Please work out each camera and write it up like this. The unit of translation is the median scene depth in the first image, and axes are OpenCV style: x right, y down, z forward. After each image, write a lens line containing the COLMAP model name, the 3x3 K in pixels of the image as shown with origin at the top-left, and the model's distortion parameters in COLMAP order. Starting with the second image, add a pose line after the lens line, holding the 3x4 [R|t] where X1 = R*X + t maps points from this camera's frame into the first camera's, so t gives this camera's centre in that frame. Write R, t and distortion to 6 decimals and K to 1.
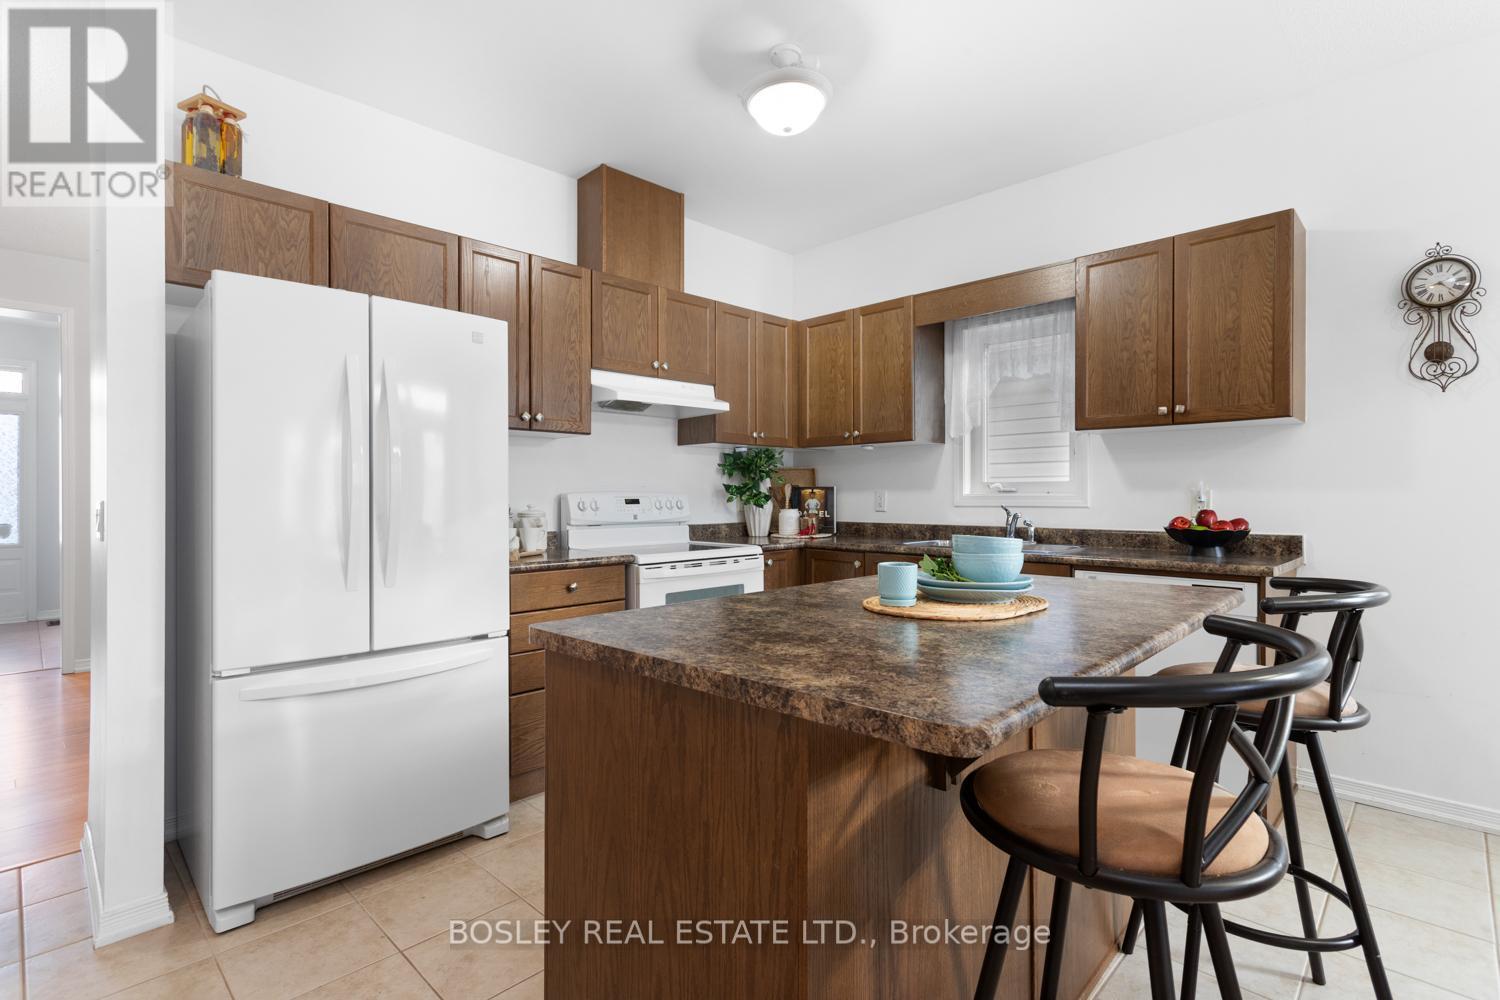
lens RADIAL K [[720.9, 0, 744.0], [0, 720.9, 499.1], [0, 0, 1]] dist [0.008695, 0.000641]
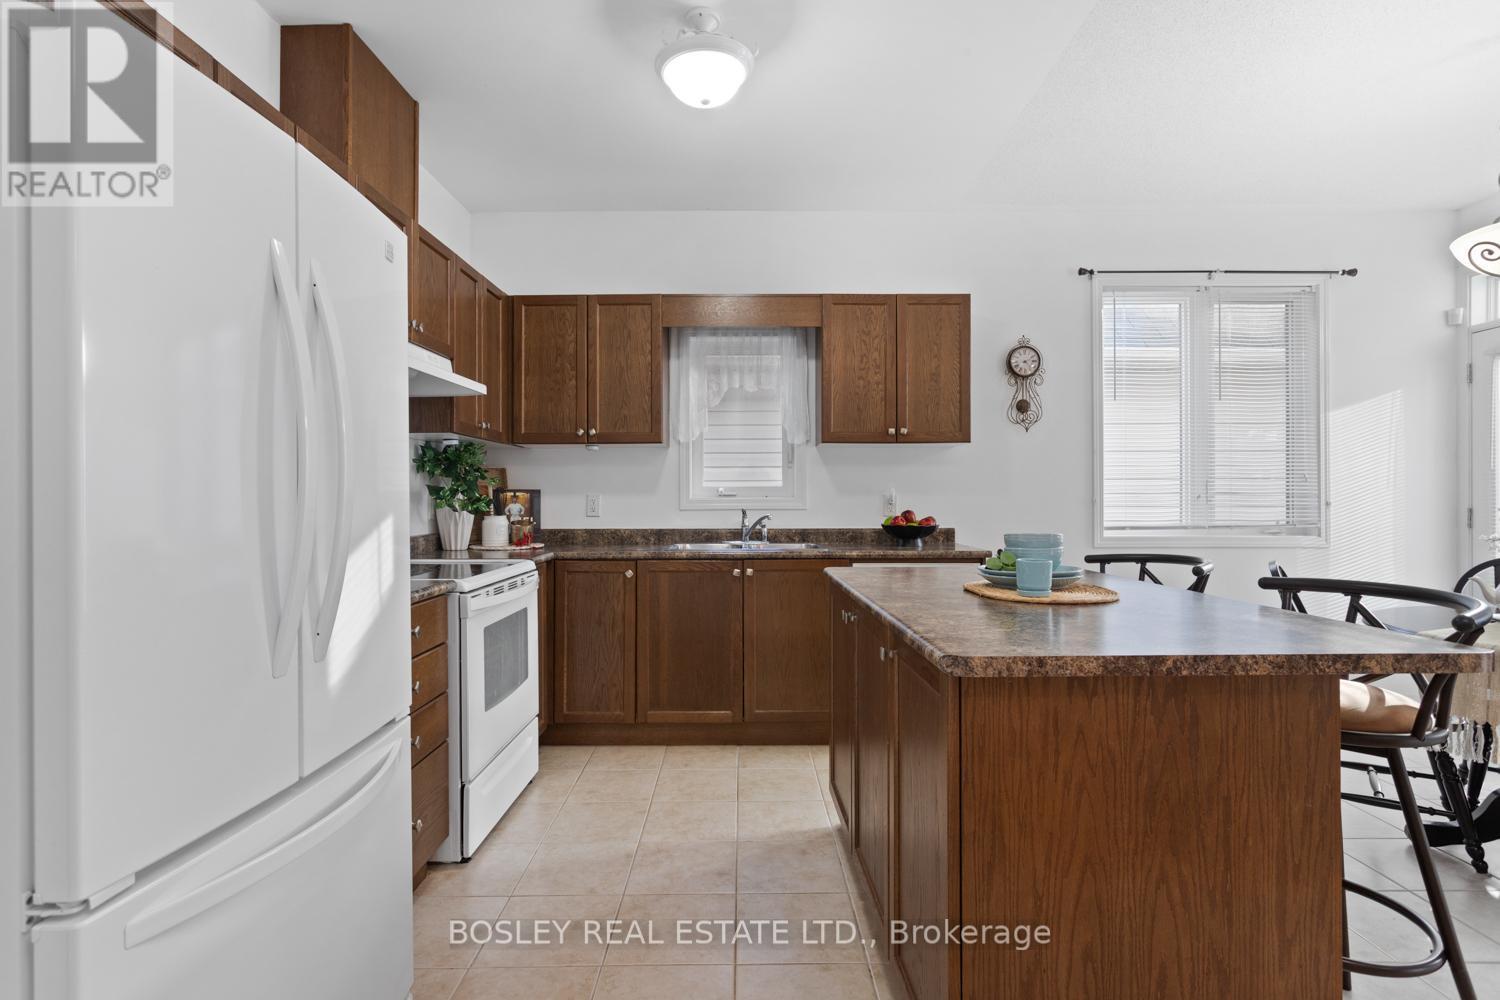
lens RADIAL K [[745.5, 0, 750.0], [0, 745.5, 500.0], [0, 0, 1]] dist [-0.003298, 0.000992]
pose [[0.708295, -0.001294, 0.705915, -0.507491], [0.003795, 0.999991, -0.001975, -0.002305], [-0.705906, 0.004078, 0.708293, 0.260988]]
